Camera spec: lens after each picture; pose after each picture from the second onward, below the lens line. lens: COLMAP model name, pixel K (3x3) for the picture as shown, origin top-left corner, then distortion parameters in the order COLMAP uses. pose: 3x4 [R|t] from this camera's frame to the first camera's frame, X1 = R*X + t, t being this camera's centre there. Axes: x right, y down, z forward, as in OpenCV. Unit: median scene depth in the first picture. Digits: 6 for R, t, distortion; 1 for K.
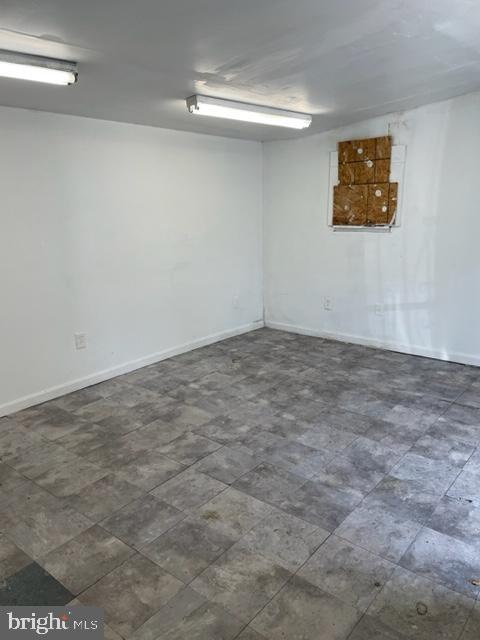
lens RADIAL K [[476.0, 0, 240.6], [0, 476.0, 324.0], [0, 0, 1]] dist [0.093160, -0.110478]
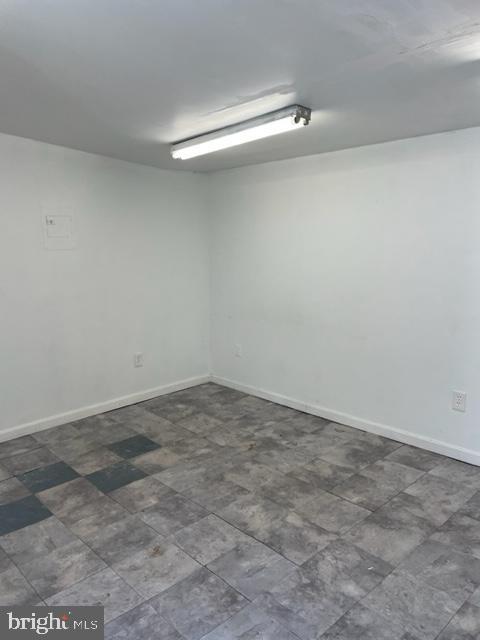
lens RADIAL K [[476.0, 0, 240.6], [0, 476.0, 324.0], [0, 0, 1]] dist [0.093160, -0.110478]
pose [[-0.117346, 0.194707, -0.973817, 0.558235], [-0.228025, 0.949110, 0.217244, -0.212255], [0.966558, 0.247547, -0.066976, 0.780092]]
